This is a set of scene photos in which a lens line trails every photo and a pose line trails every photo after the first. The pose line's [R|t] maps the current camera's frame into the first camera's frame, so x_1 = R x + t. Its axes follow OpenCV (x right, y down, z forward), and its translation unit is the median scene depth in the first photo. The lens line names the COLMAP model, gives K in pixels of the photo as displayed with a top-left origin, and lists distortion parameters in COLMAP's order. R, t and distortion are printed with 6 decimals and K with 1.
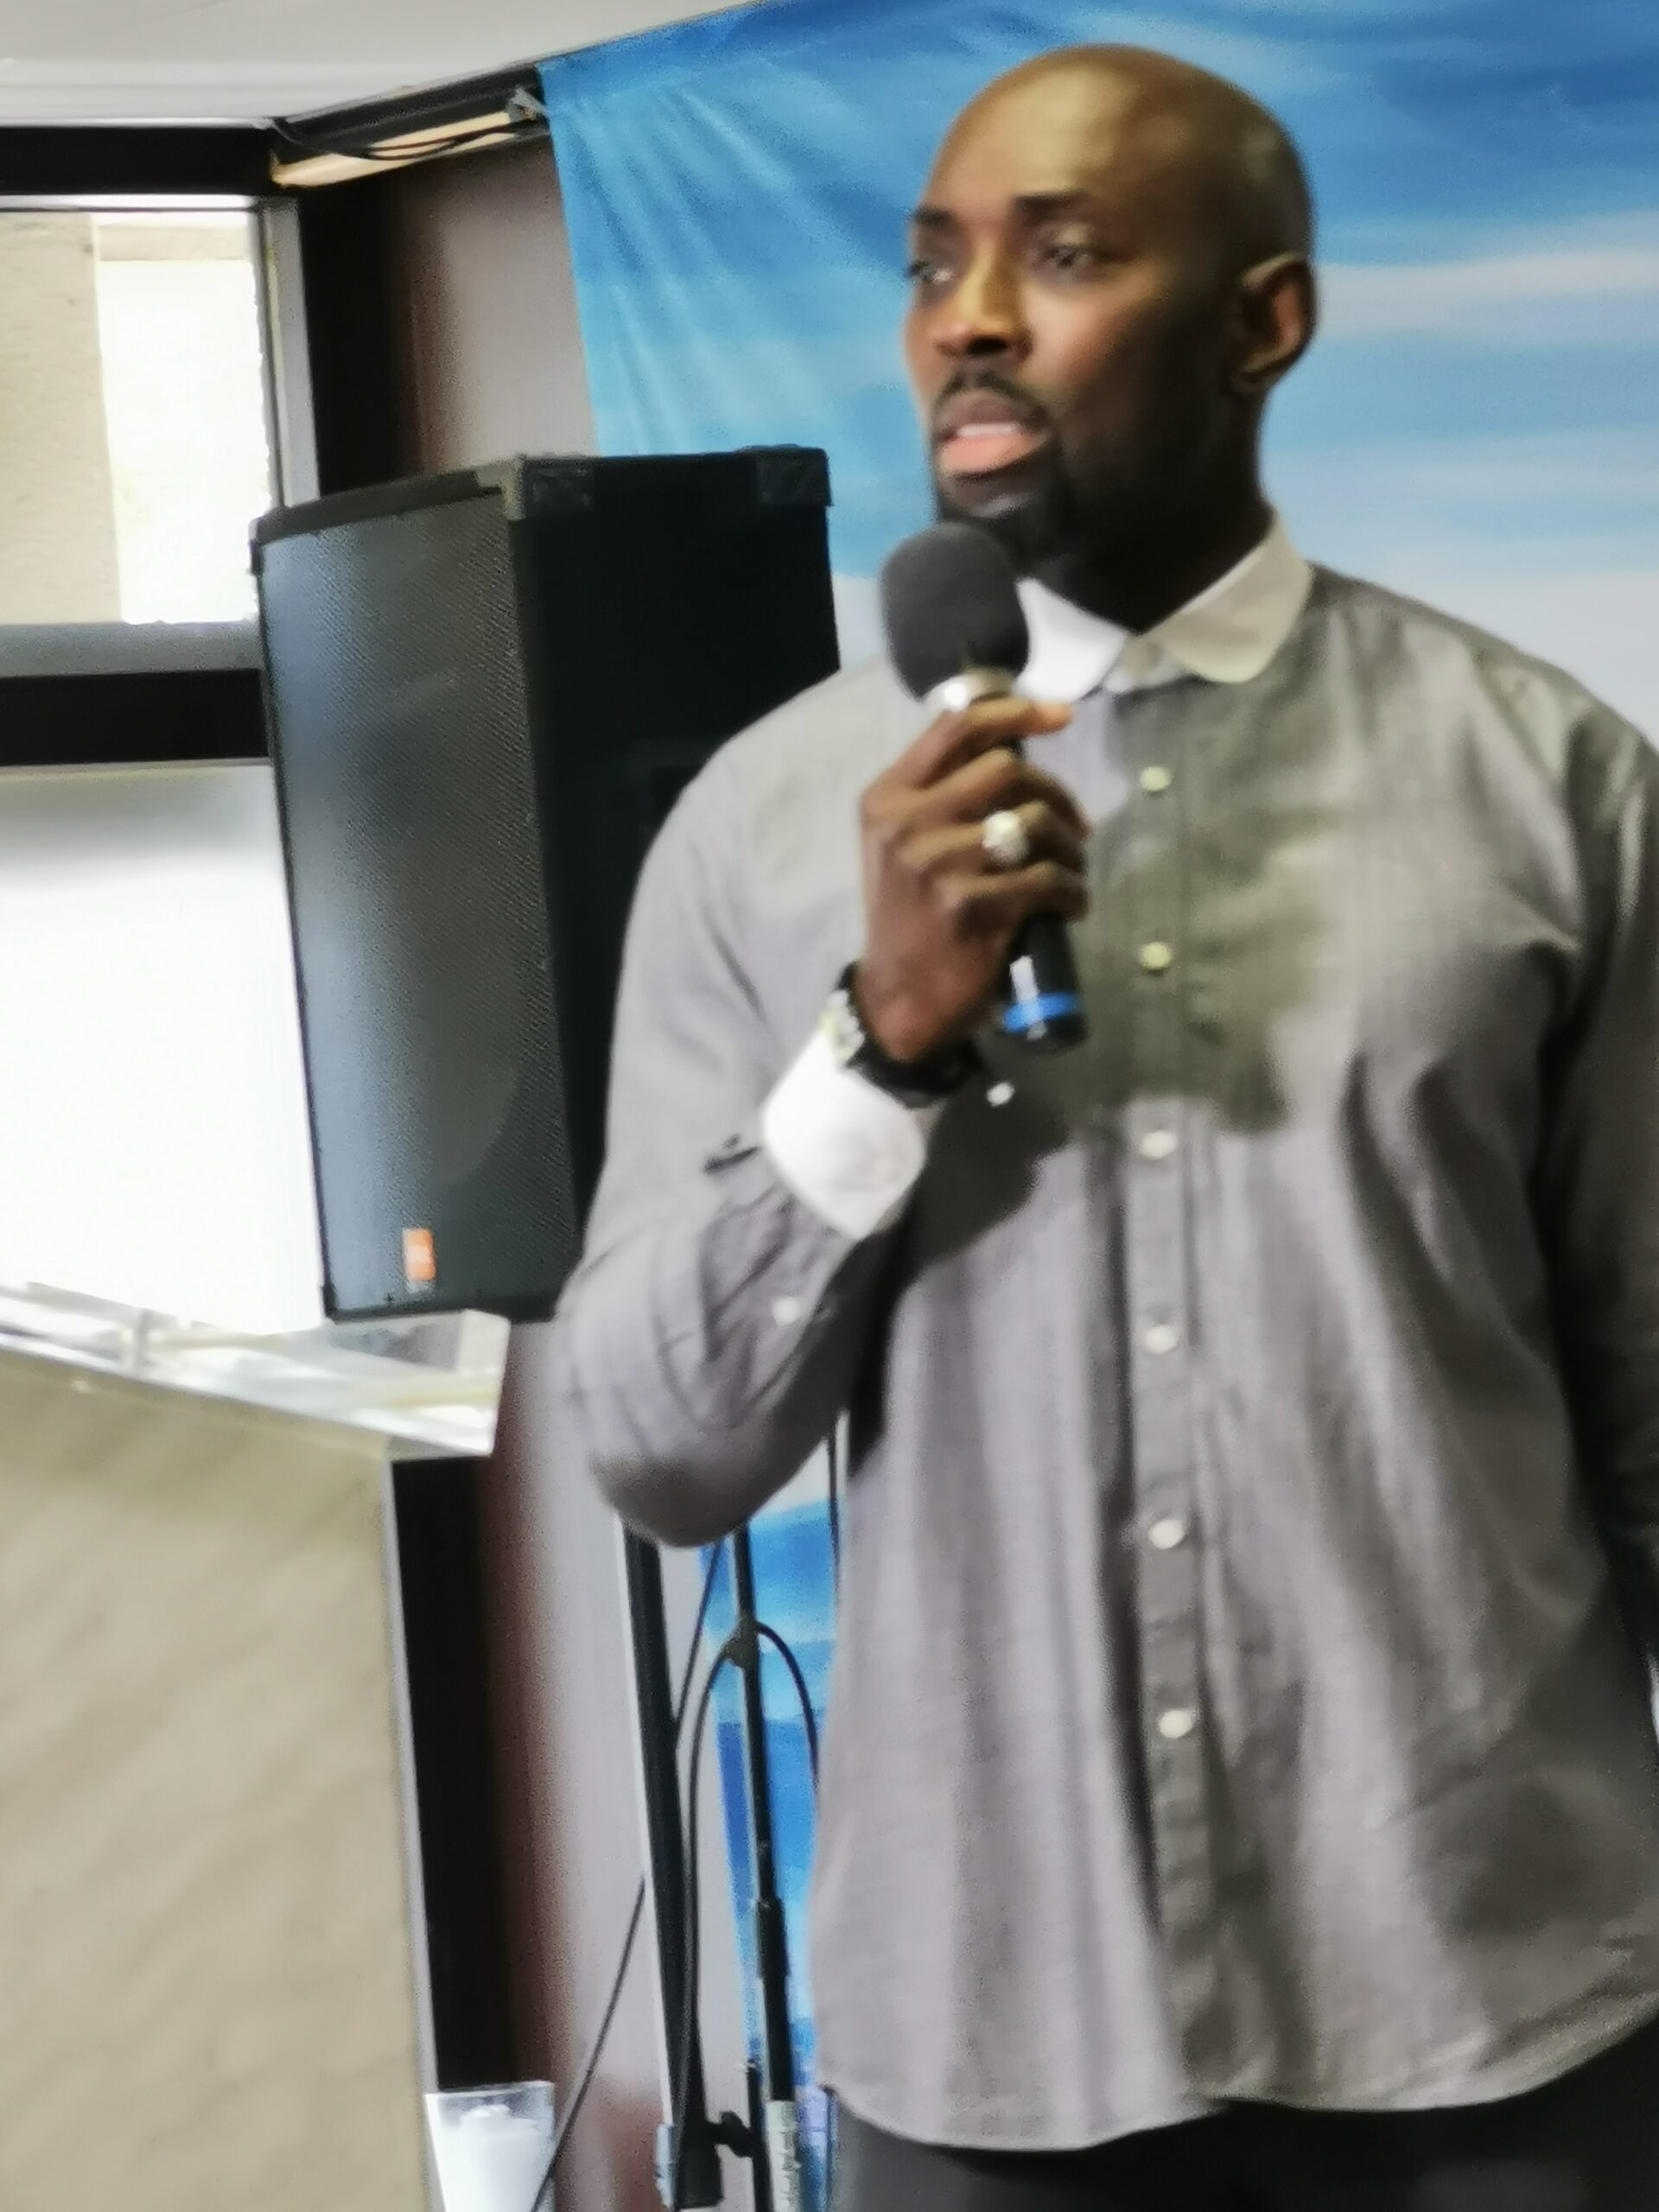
lens RADIAL K [[11516.5, 0, 830.3], [0, 11516.5, 1105.7], [0, 0, 1]] dist [-0.055764, 0.000000]
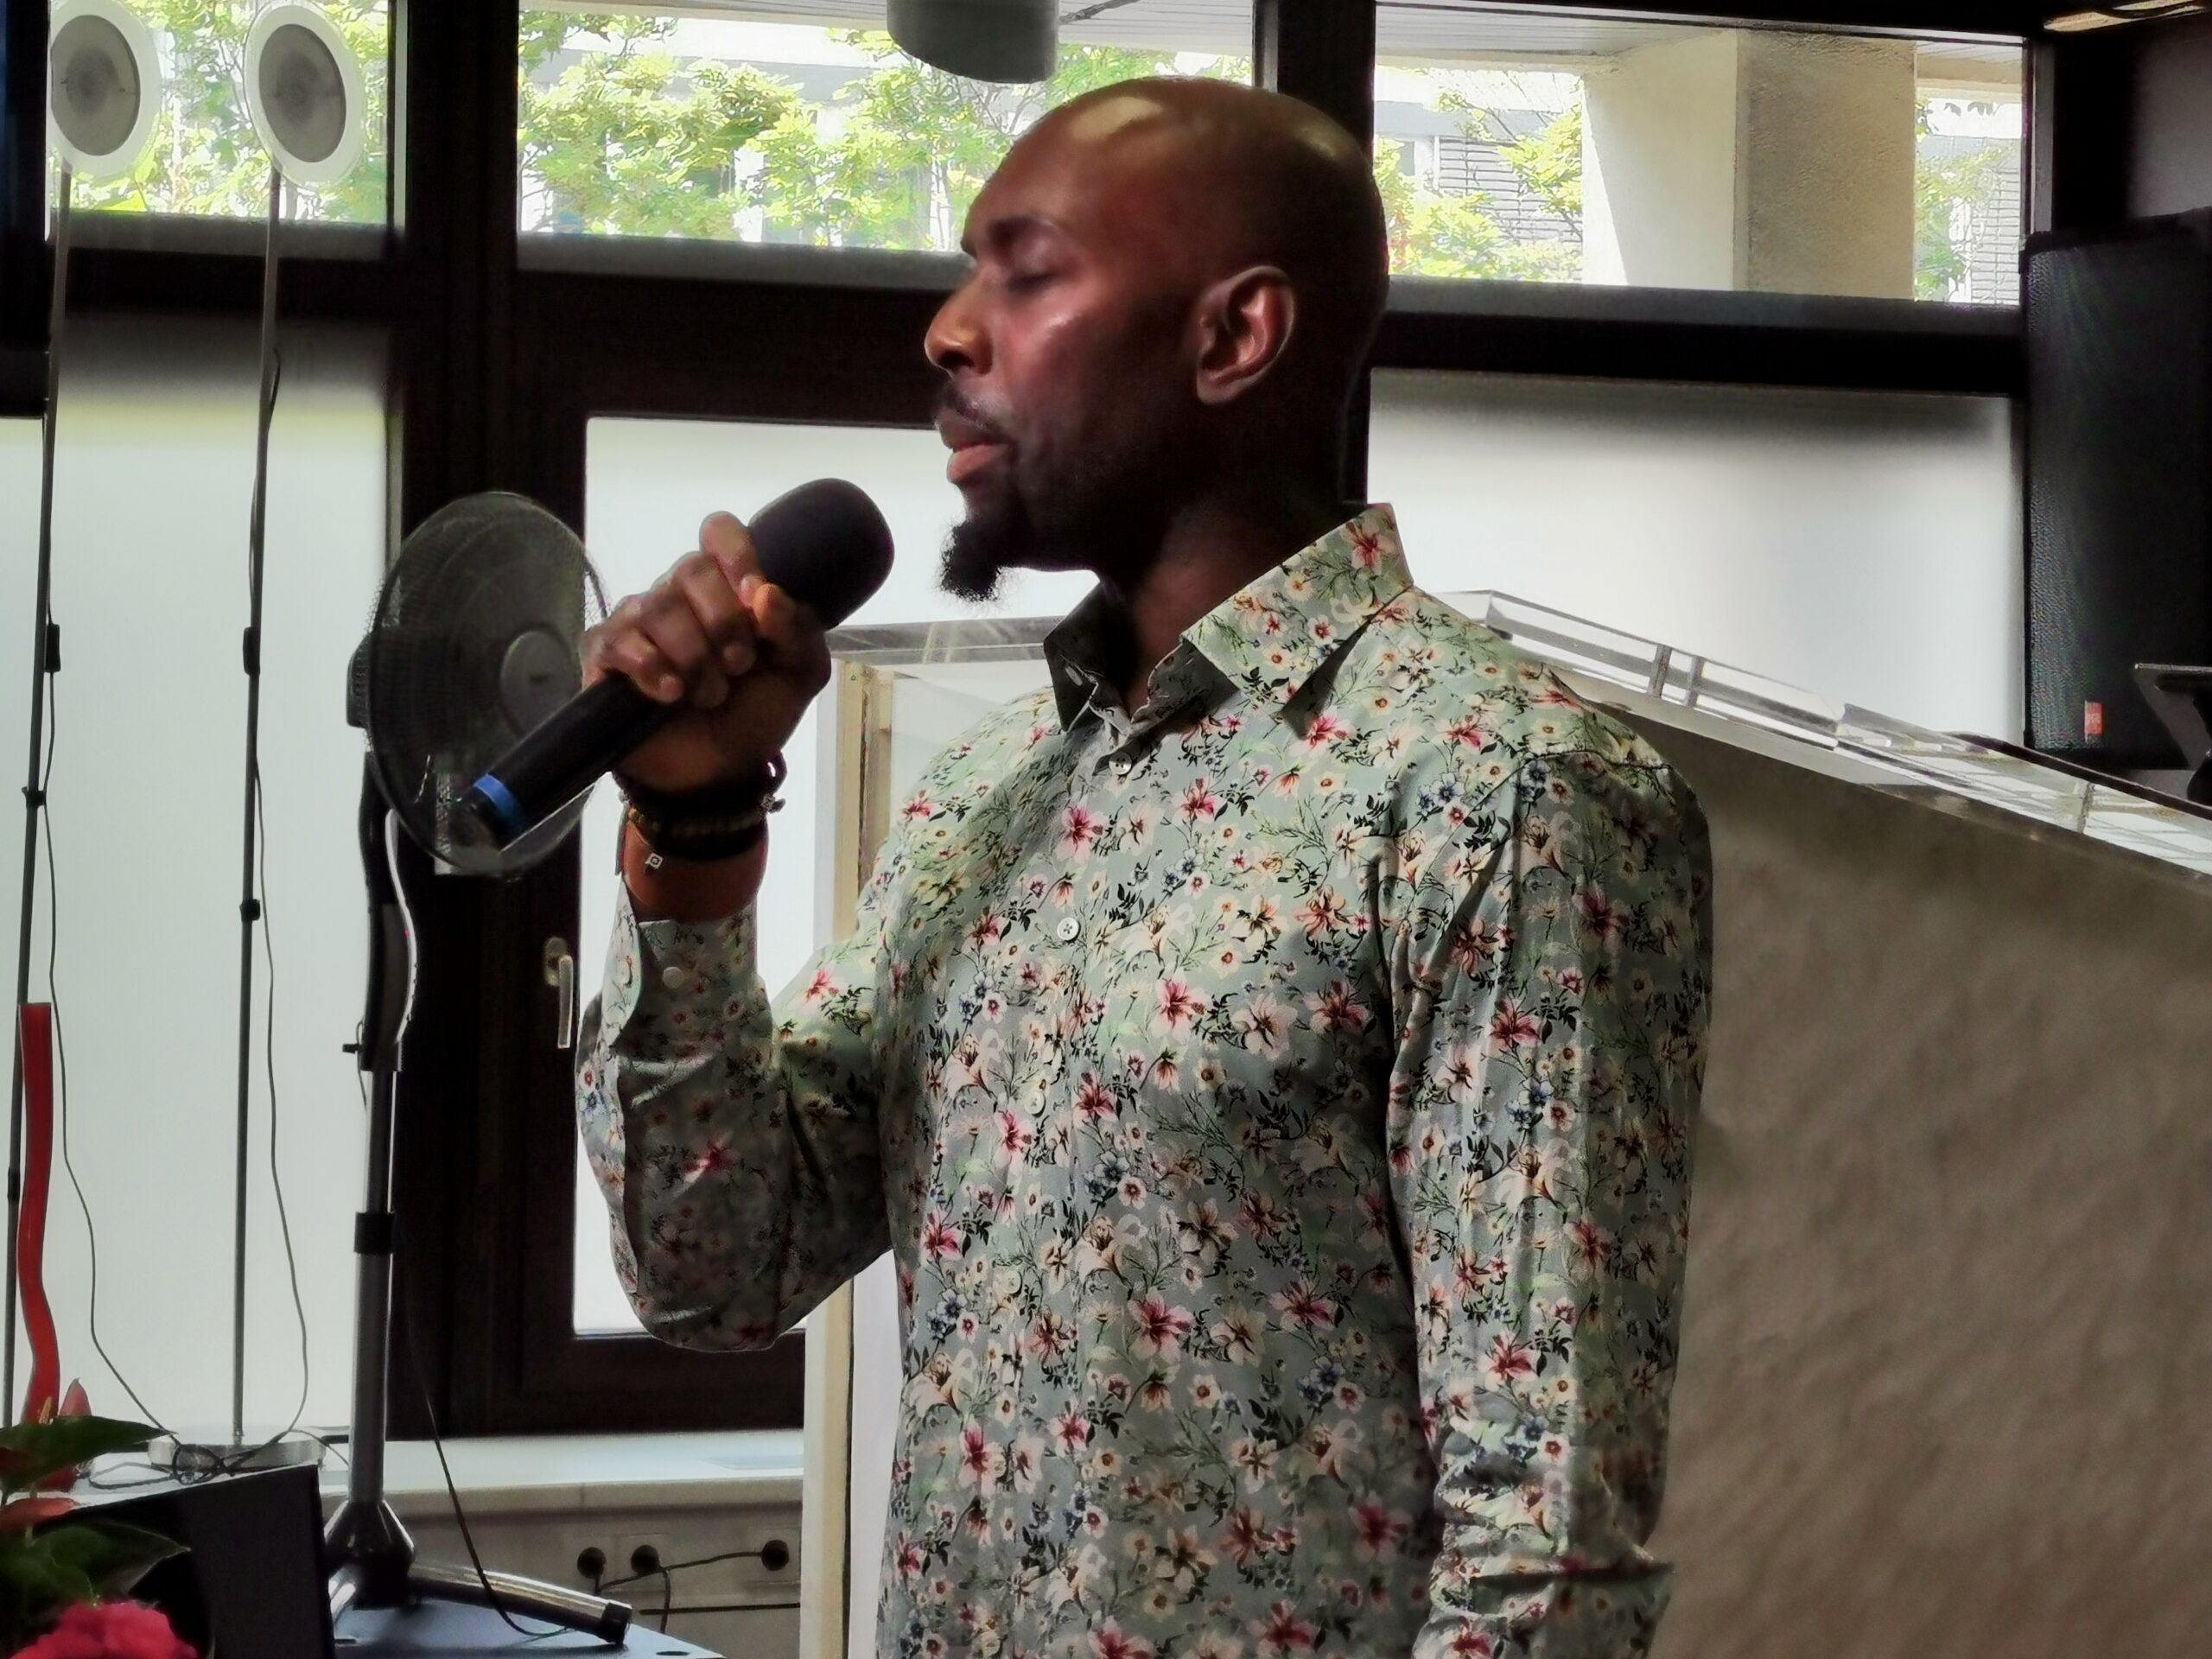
lens RADIAL K [[7004.3, 0, 1104.9], [0, 7004.3, 830.5], [0, 0, 1]] dist [-0.116435, 0.000000]
pose [[0.982610, 0.084159, -0.165515, -0.037915], [-0.078383, 0.996074, 0.041140, -0.001370], [0.168327, -0.027451, 0.985349, 0.185149]]
